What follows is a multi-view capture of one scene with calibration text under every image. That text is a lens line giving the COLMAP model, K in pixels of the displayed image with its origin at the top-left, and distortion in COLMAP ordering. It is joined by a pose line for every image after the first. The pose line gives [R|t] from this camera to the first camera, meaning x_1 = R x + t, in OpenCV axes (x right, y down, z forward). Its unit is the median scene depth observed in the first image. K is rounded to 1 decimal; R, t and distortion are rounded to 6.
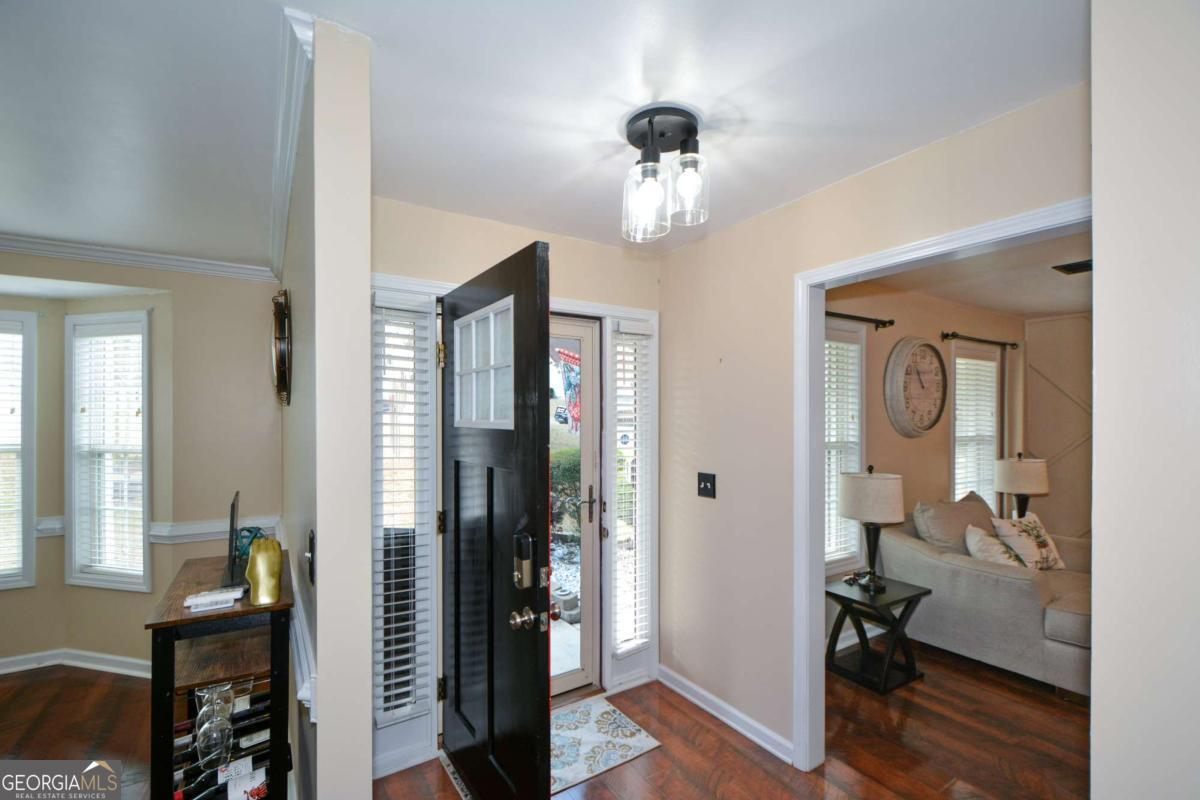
lens RADIAL K [[526.6, 0, 596.3], [0, 526.6, 419.8], [0, 0, 1]] dist [0.001930, -0.004500]
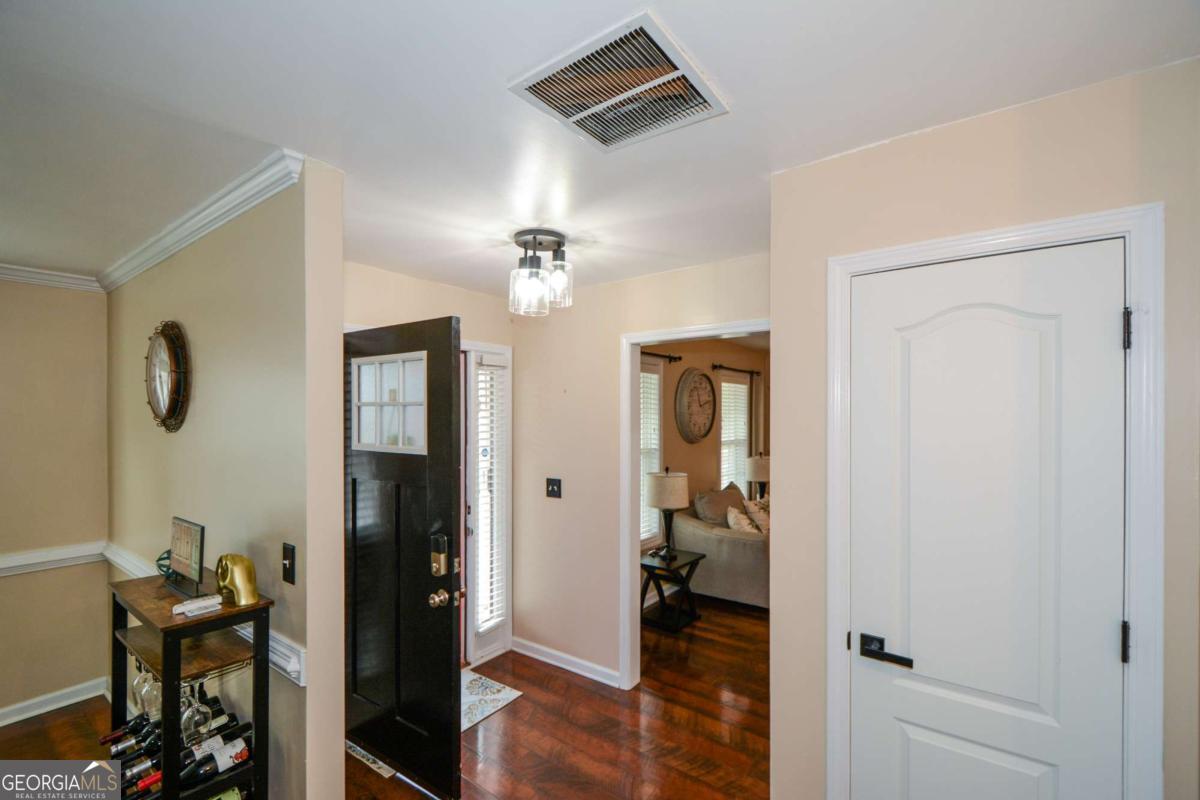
lens RADIAL K [[526.6, 0, 596.3], [0, 526.6, 419.8], [0, 0, 1]] dist [0.001930, -0.004500]
pose [[0.935799, -0.003126, 0.352519, -0.136558], [0.001632, 0.999988, 0.004534, -0.044785], [-0.352529, -0.003668, 0.935794, -0.219157]]
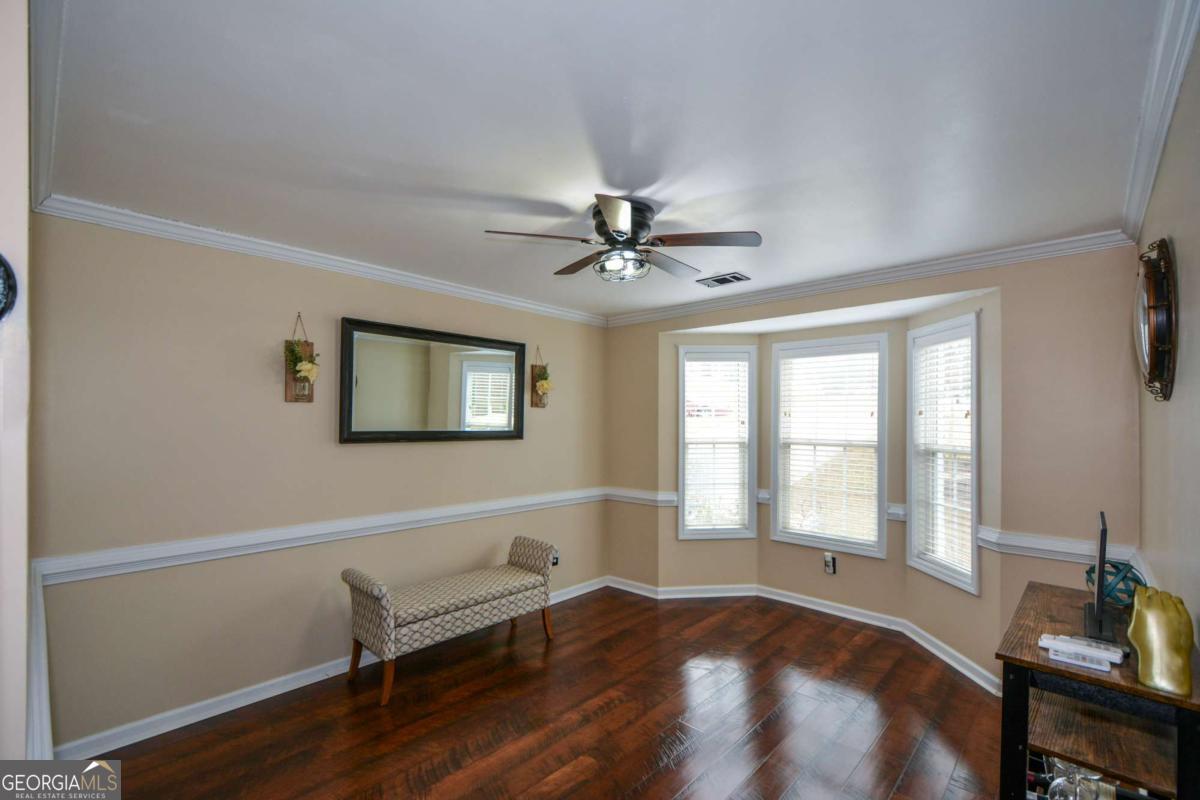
lens RADIAL K [[518.7, 0, 601.1], [0, 518.7, 416.1], [0, 0, 1]] dist [0.017407, -0.013205]
pose [[0.253212, -0.008958, -0.967369, -0.079610], [-0.008318, 0.999900, -0.011437, 0.007375], [0.967375, 0.010942, 0.253112, 0.064172]]
